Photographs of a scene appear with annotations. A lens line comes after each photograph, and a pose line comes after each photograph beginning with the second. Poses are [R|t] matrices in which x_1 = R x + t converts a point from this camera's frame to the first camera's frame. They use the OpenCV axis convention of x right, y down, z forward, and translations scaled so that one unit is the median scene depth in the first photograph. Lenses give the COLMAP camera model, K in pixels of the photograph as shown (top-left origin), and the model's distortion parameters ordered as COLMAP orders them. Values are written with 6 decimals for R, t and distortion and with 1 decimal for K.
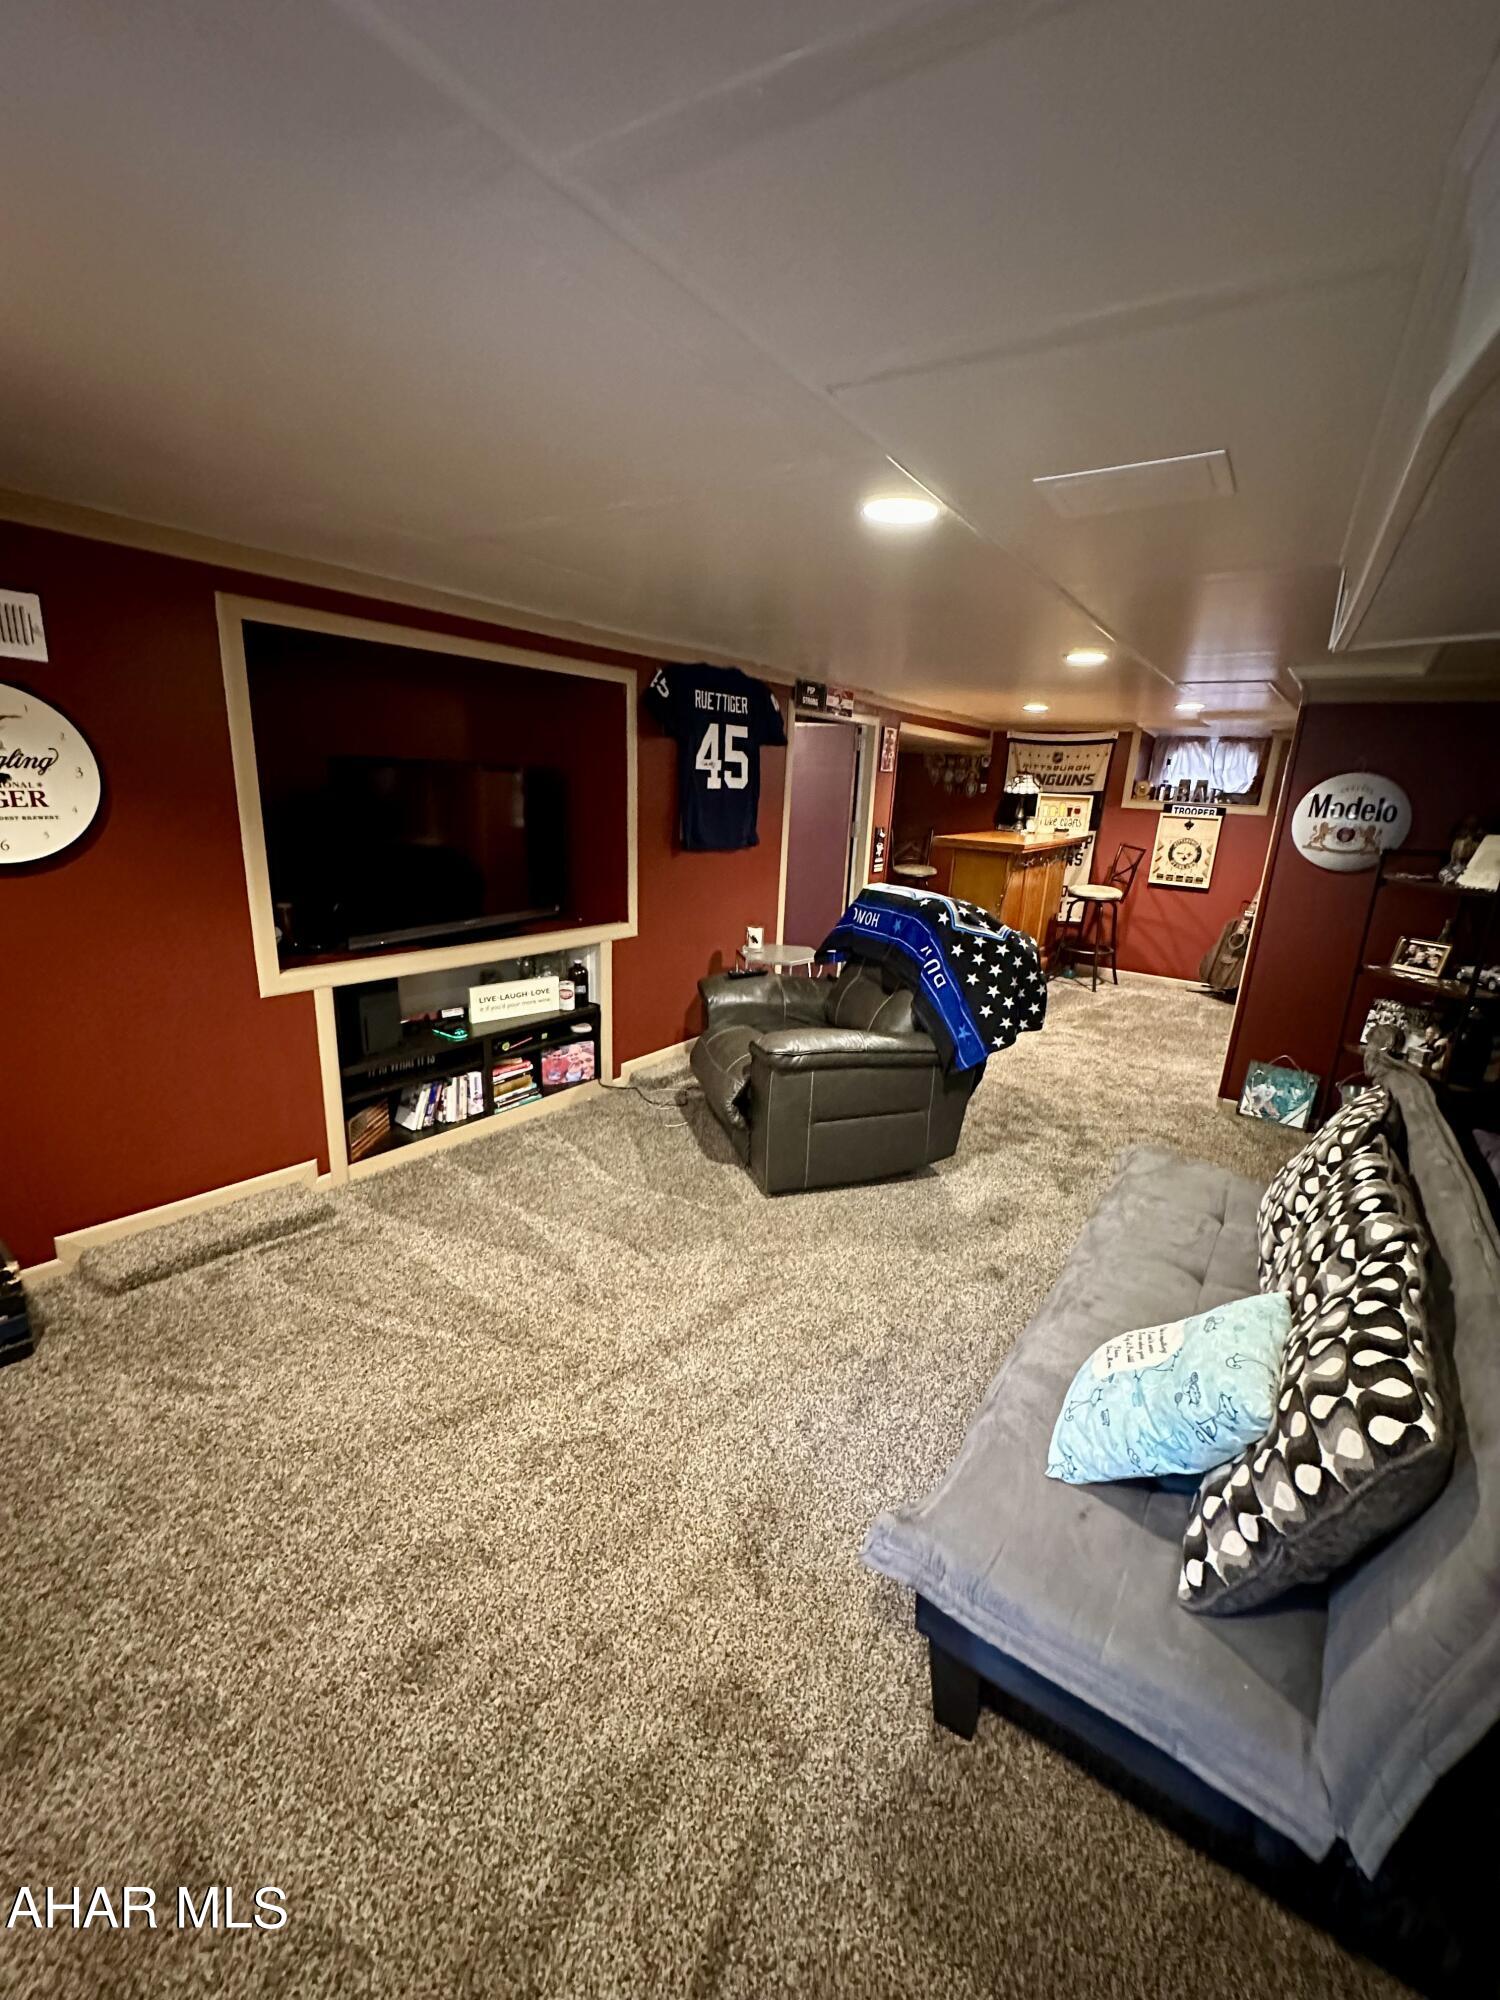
lens RADIAL K [[800.3, 0, 753.2], [0, 800.3, 996.6], [0, 0, 1]] dist [-0.000967, 0.000779]
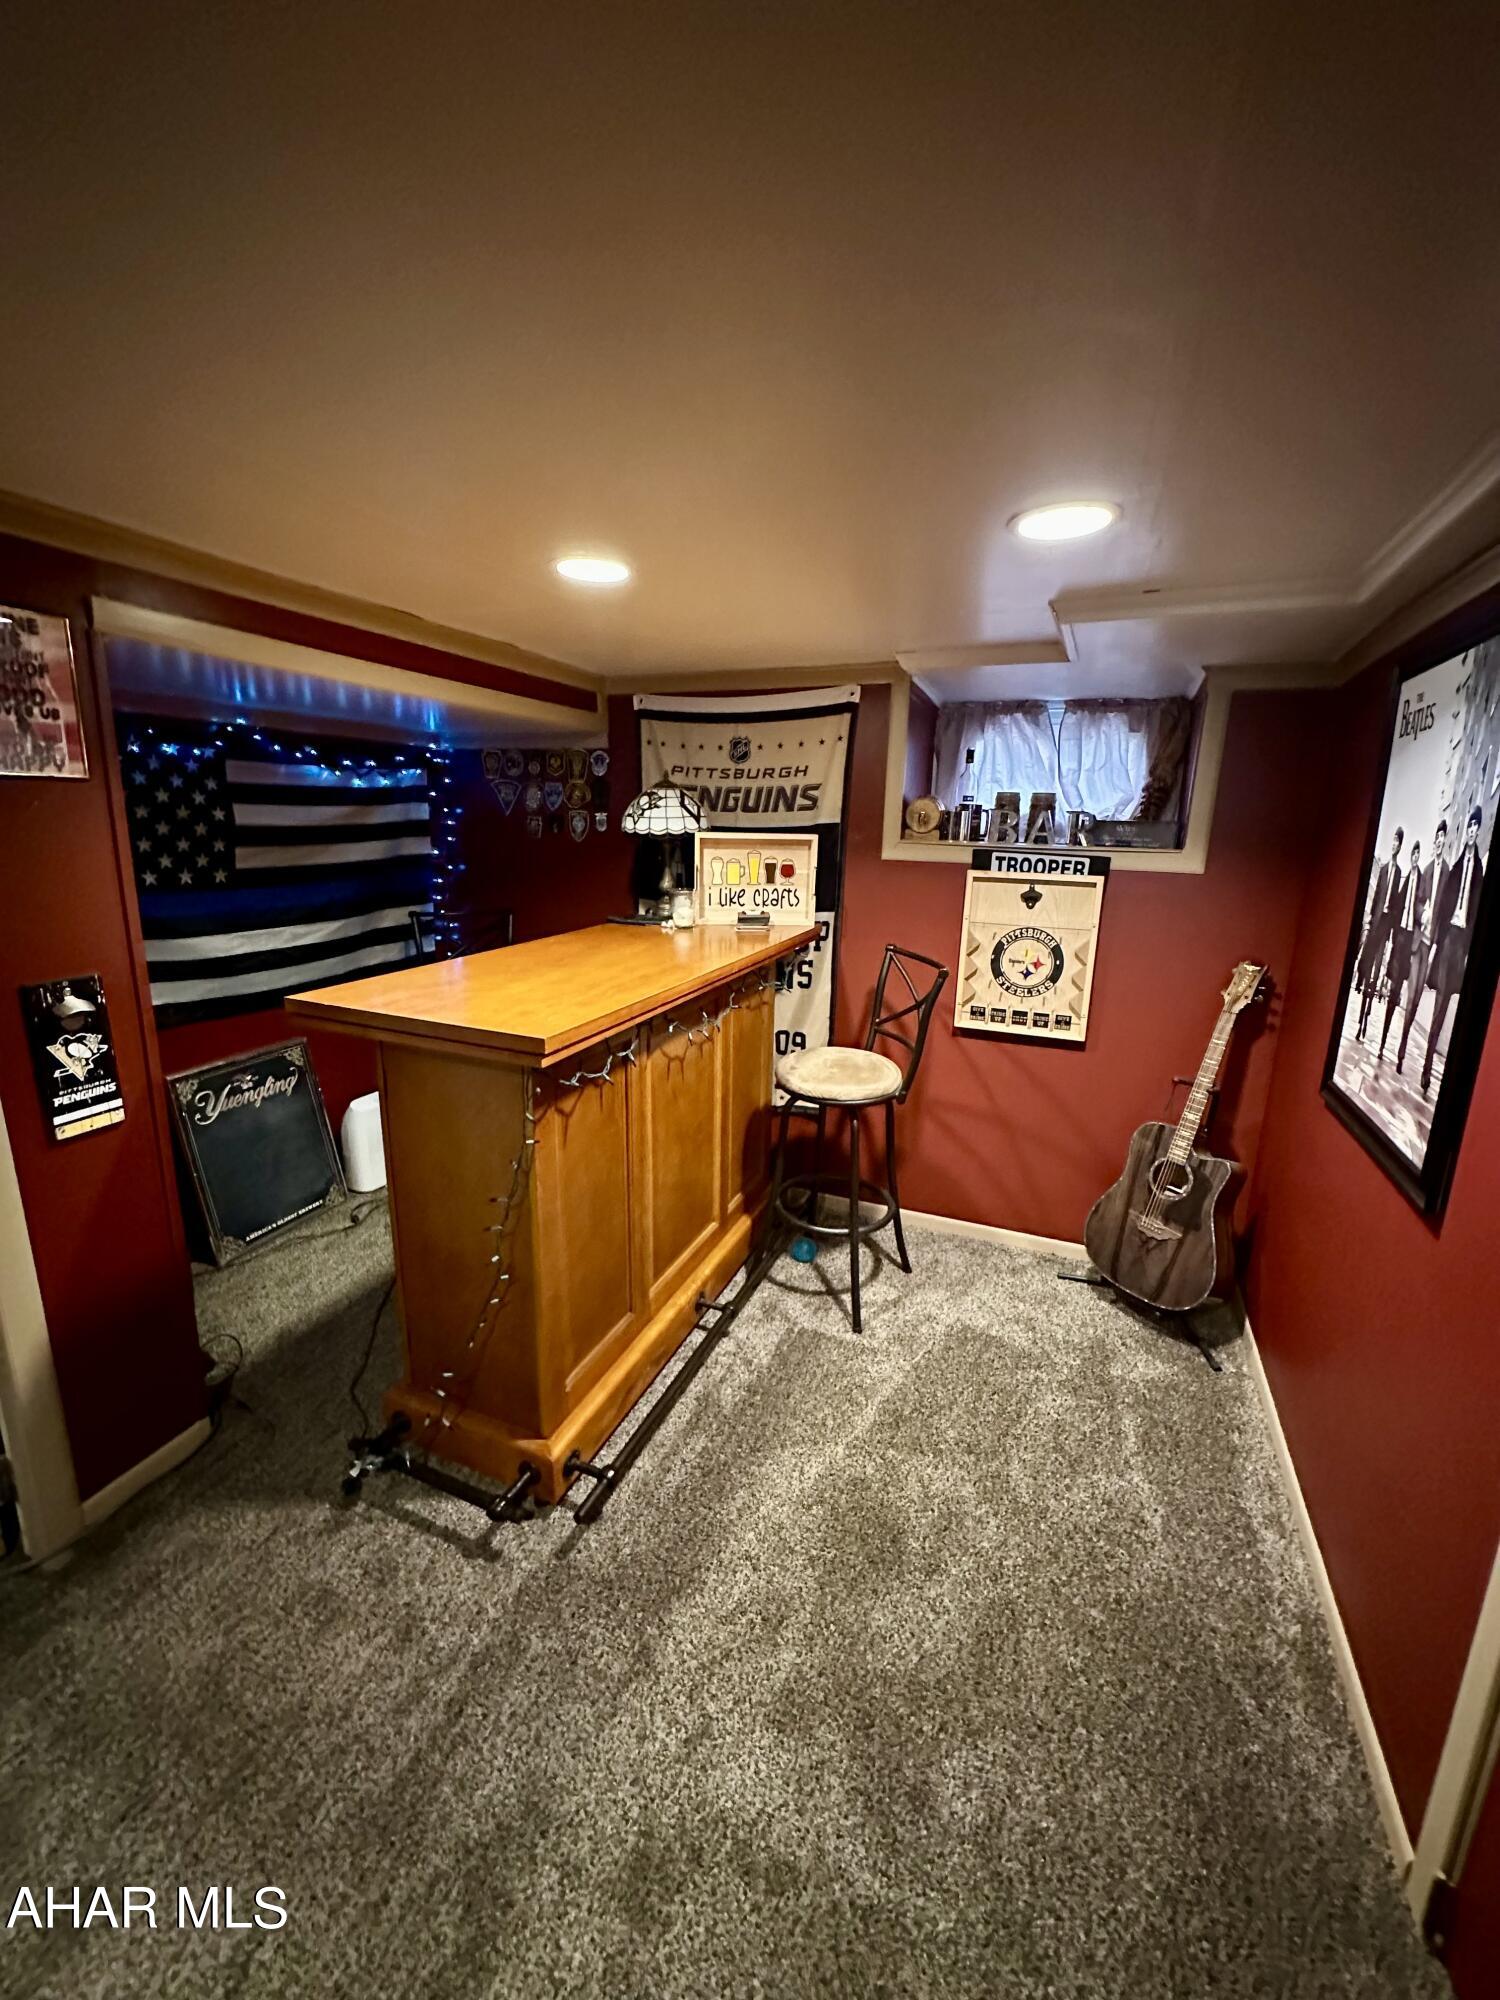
lens RADIAL K [[800.3, 0, 742.2], [0, 800.3, 999.3], [0, 0, 1]] dist [-0.000967, 0.000779]
pose [[0.969194, -0.076236, 0.234203, 0.273151], [0.083925, 0.996206, -0.023028, -0.153925], [-0.231559, 0.041974, 0.971915, 0.585746]]
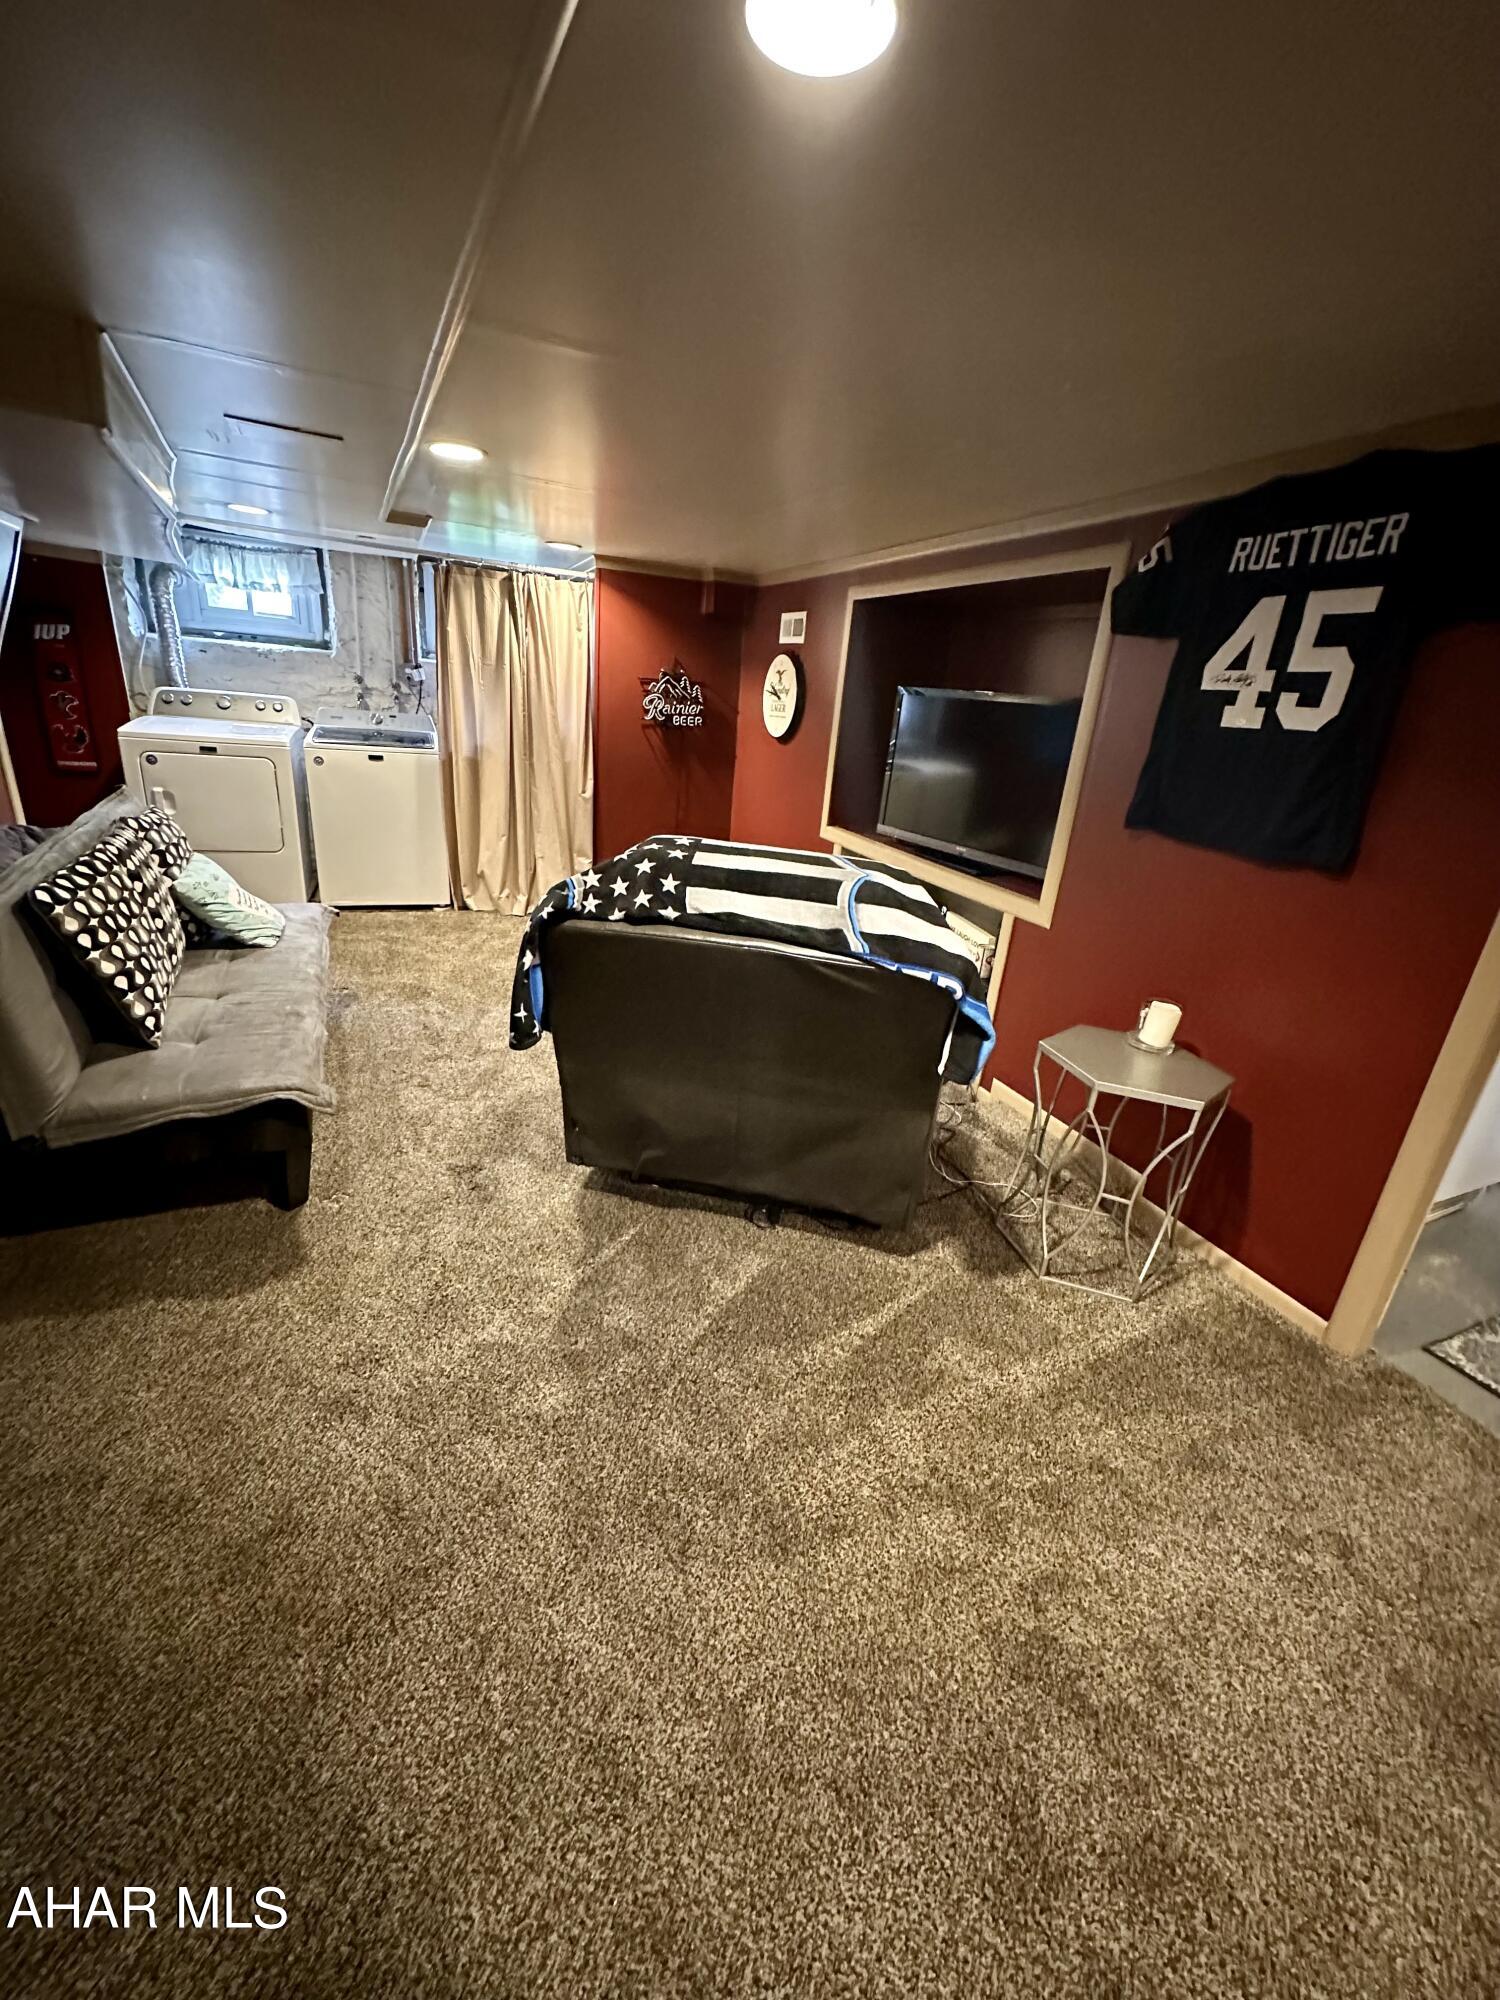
lens RADIAL K [[800.3, 0, 753.3], [0, 800.3, 993.1], [0, 0, 1]] dist [-0.000967, 0.000779]
pose [[-0.479994, 0.222534, -0.848578, 0.736008], [-0.329229, 0.850897, 0.409369, -0.284448], [0.813151, 0.475871, -0.335161, 1.276841]]
